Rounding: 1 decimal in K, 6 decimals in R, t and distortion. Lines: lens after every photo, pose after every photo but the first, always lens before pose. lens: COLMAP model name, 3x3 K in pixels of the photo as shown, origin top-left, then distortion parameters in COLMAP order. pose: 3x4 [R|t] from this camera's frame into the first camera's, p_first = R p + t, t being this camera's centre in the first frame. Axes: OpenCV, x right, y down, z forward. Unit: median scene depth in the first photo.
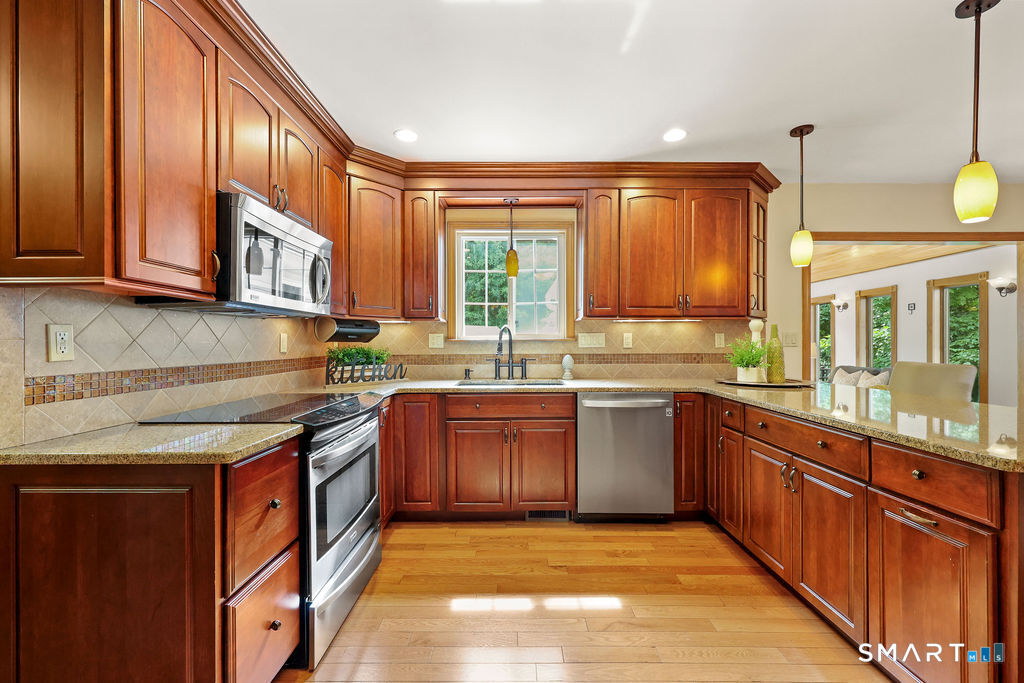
lens RADIAL K [[411.4, 0, 517.1], [0, 411.4, 343.8], [0, 0, 1]] dist [-0.000963, -0.000325]
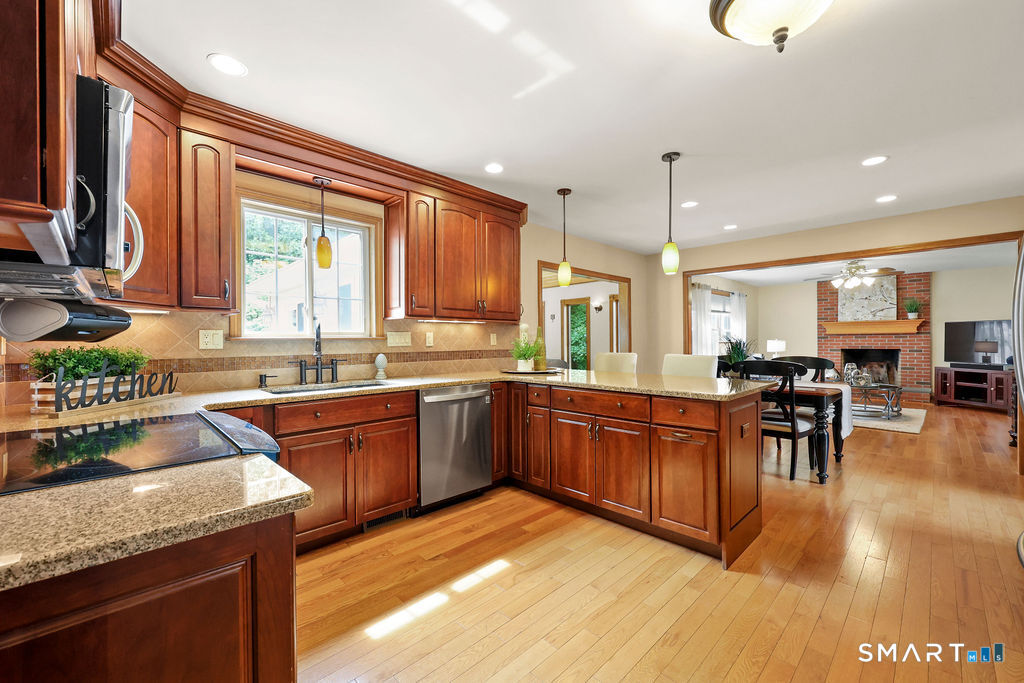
lens RADIAL K [[411.4, 0, 510.5], [0, 411.4, 341.5], [0, 0, 1]] dist [-0.000963, -0.000325]
pose [[0.718849, -0.002838, 0.695161, -0.388373], [0.007346, 0.999967, -0.003513, 0.003701], [-0.695128, 0.007632, 0.718846, 0.099055]]
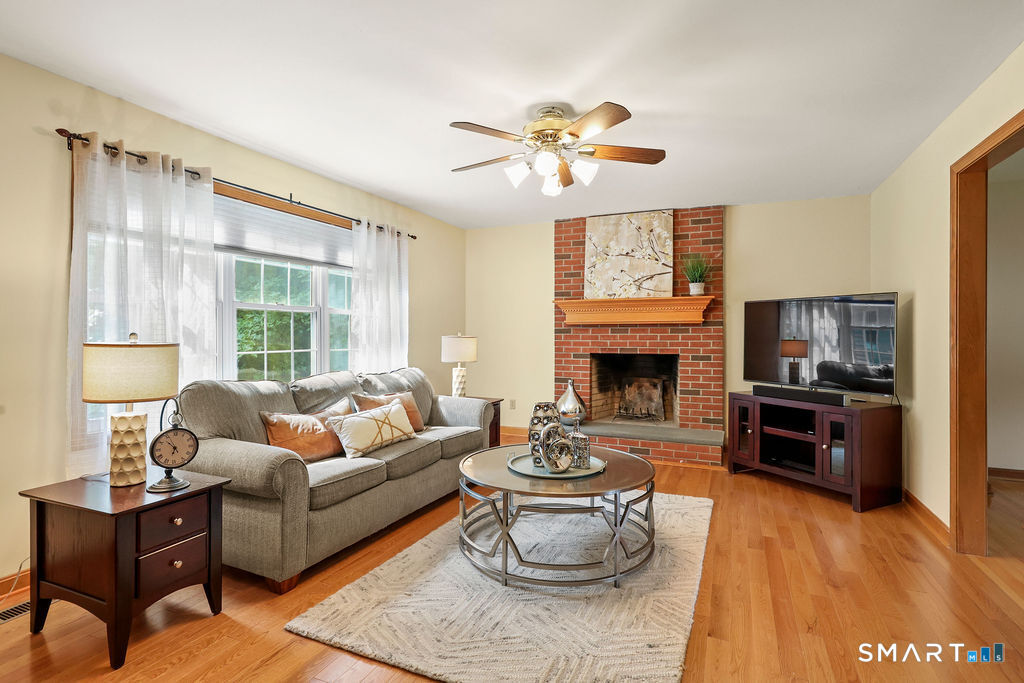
lens RADIAL K [[505.6, 0, 517.5], [0, 505.6, 333.1], [0, 0, 1]] dist [-0.002053, 0.000890]
pose [[0.393859, 0.003441, 0.919164, 1.729872], [0.002831, 0.999984, -0.004956, -0.002600], [-0.919166, 0.004554, 0.393843, 0.087121]]
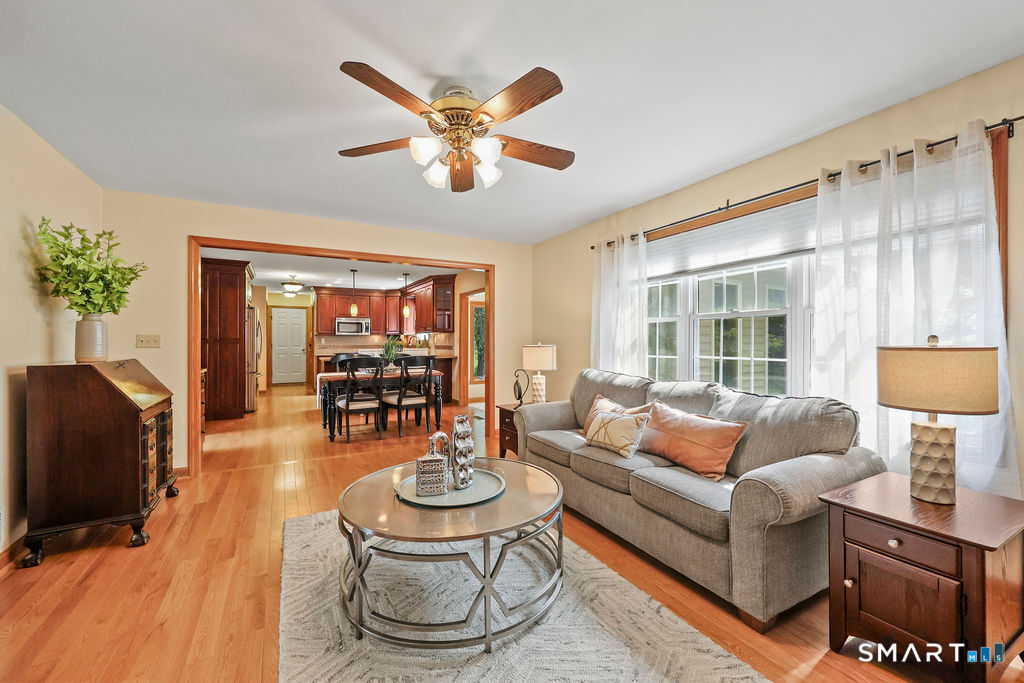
lens RADIAL K [[411.4, 0, 516.7], [0, 411.4, 341.4], [0, 0, 1]] dist [-0.000963, -0.000325]
pose [[0.499360, 0.002455, -0.866391, 3.416773], [-0.002104, 0.999996, 0.001621, -0.009025], [0.866392, 0.001013, 0.499363, 0.143801]]
